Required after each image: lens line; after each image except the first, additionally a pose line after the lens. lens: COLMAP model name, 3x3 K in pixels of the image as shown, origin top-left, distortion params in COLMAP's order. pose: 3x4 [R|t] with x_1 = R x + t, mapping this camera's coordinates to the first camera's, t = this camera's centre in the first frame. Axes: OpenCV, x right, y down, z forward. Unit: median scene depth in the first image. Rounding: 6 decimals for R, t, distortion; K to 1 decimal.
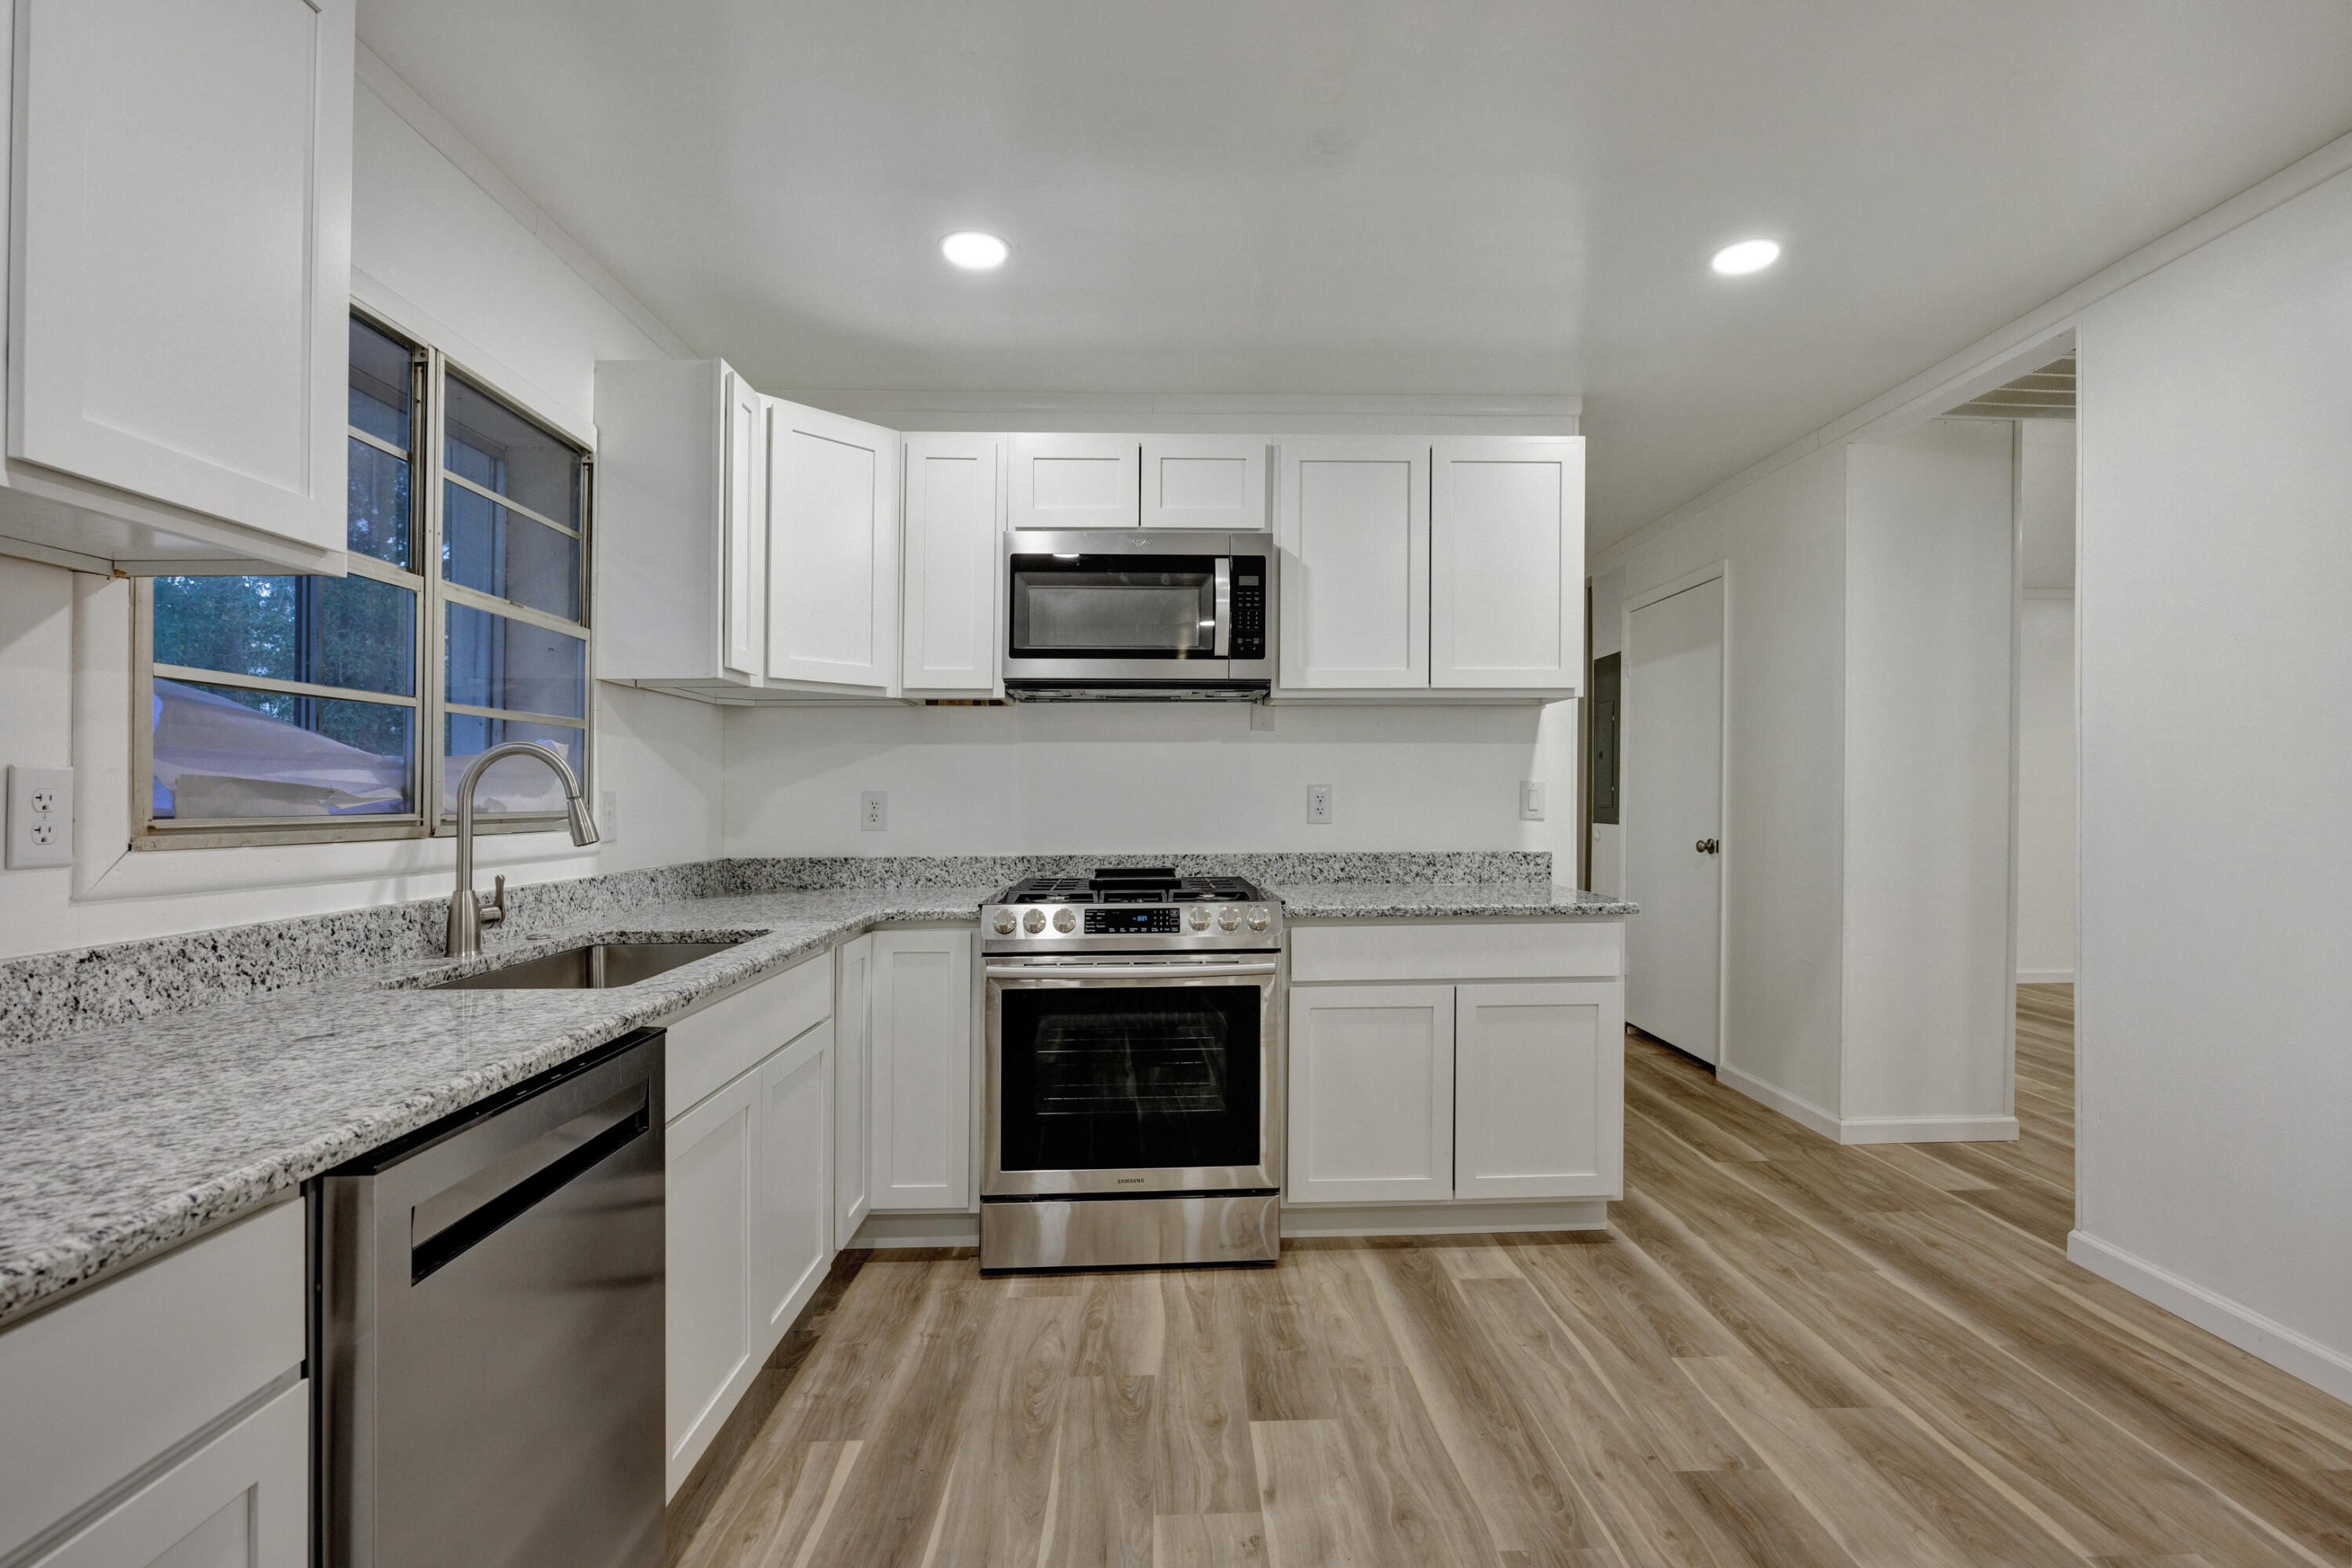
lens RADIAL K [[1125.3, 0, 1185.7], [0, 1125.3, 794.6], [0, 0, 1]] dist [-0.010937, 0.000067]
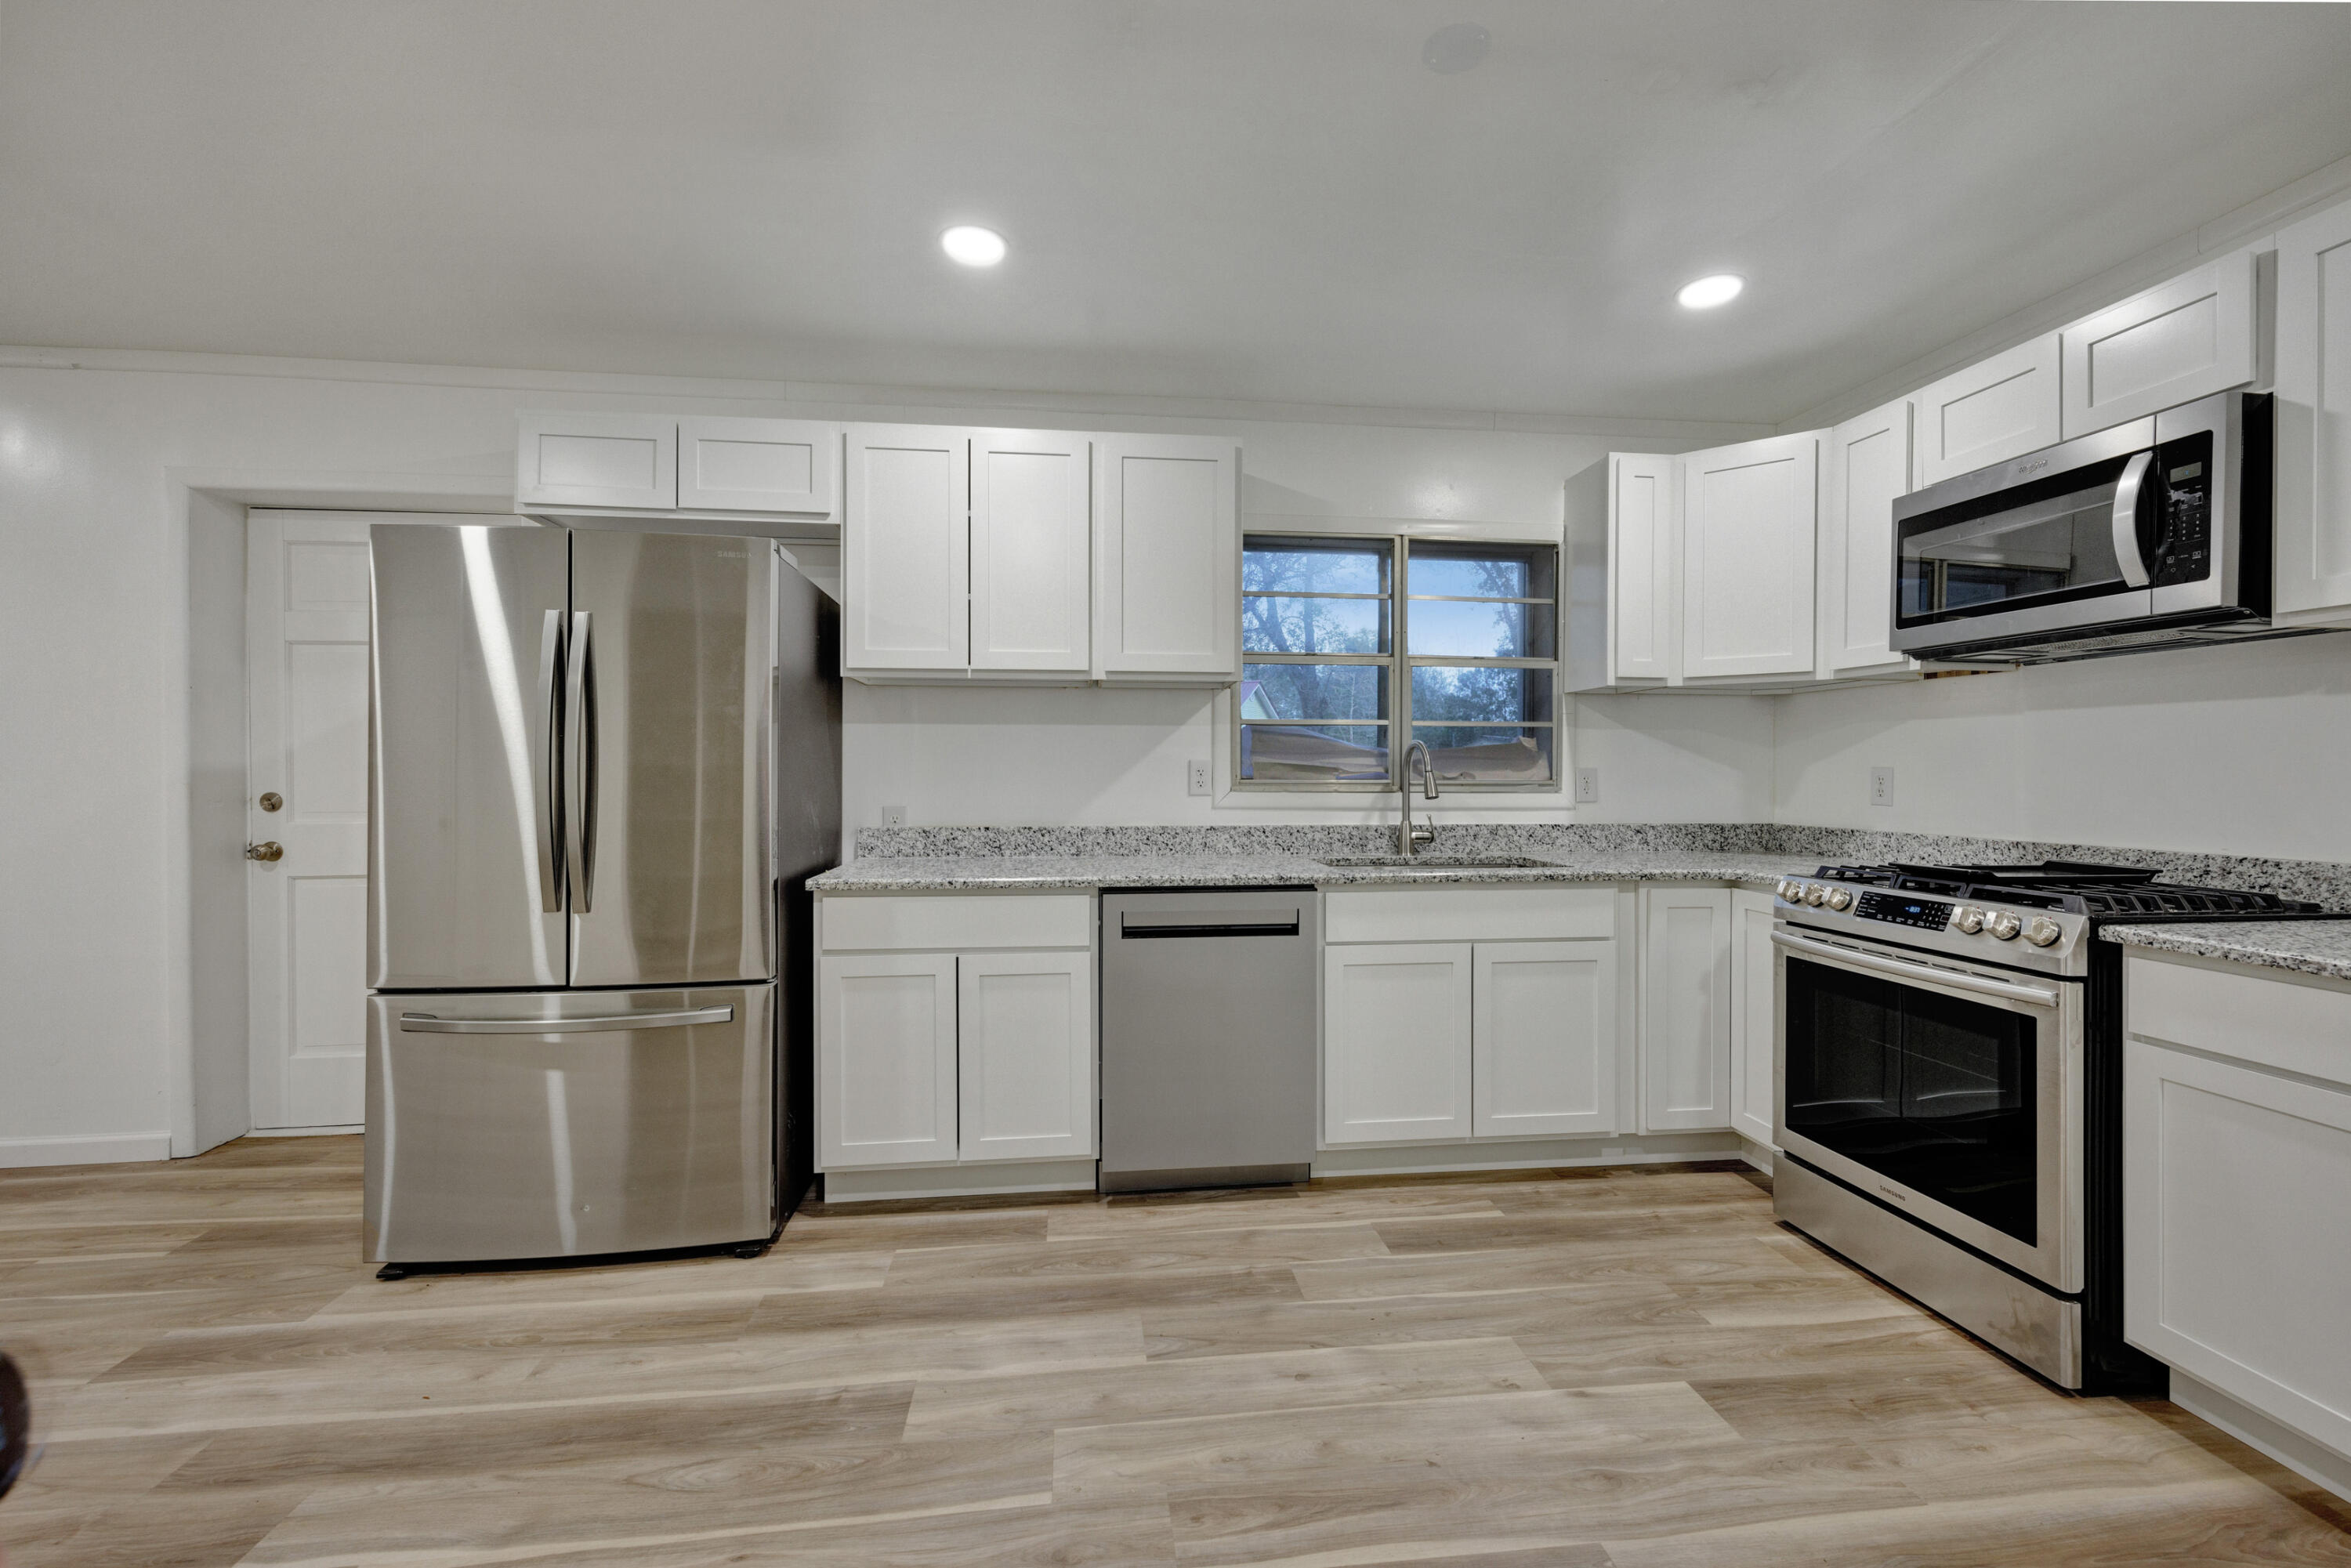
lens RADIAL K [[965.9, 0, 1173.5], [0, 965.9, 772.8], [0, 0, 1]] dist [0.005009, 0.000387]
pose [[0.086074, 0.007491, -0.996261, 0.669252], [-0.001138, 0.999972, 0.007421, -0.004520], [0.996288, 0.000495, 0.086080, 0.338126]]
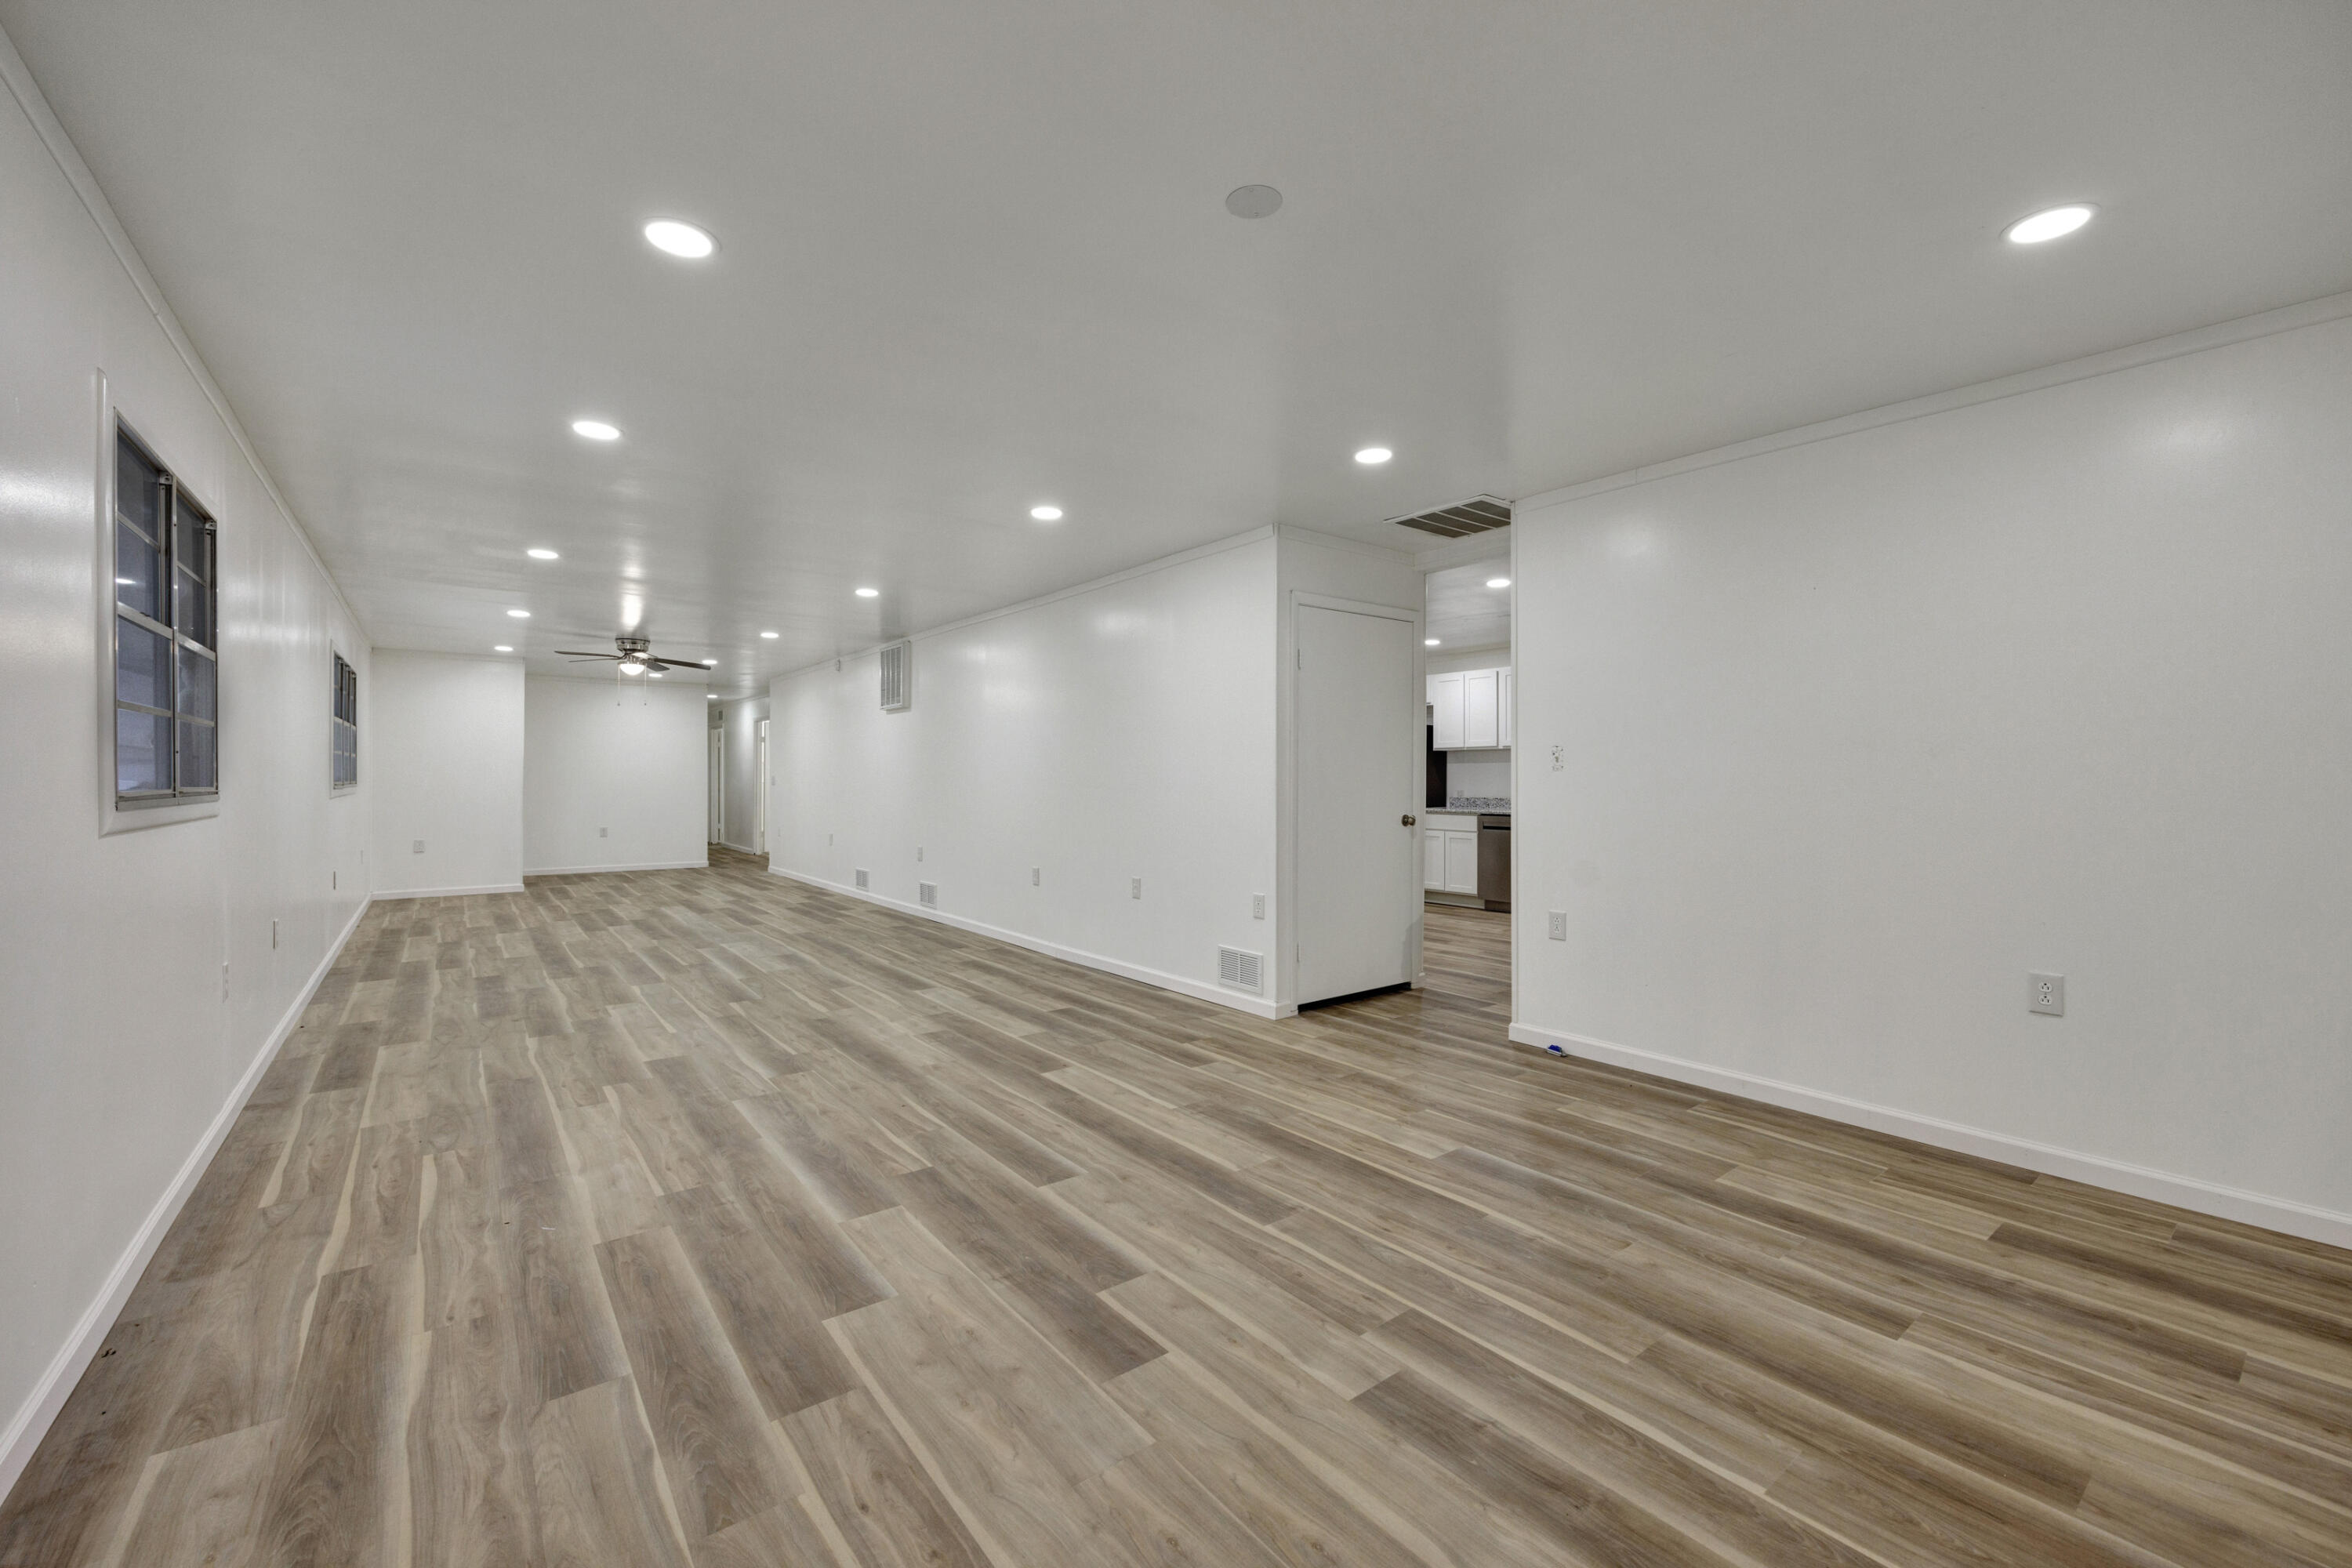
lens RADIAL K [[933.5, 0, 1169.3], [0, 933.5, 784.9], [0, 0, 1]] dist [-0.004682, -0.000211]
pose [[-0.804065, 0.004249, -0.594526, 2.297873], [-0.001266, 0.999960, 0.008858, -0.003631], [0.594540, 0.007875, -0.804027, 2.146835]]
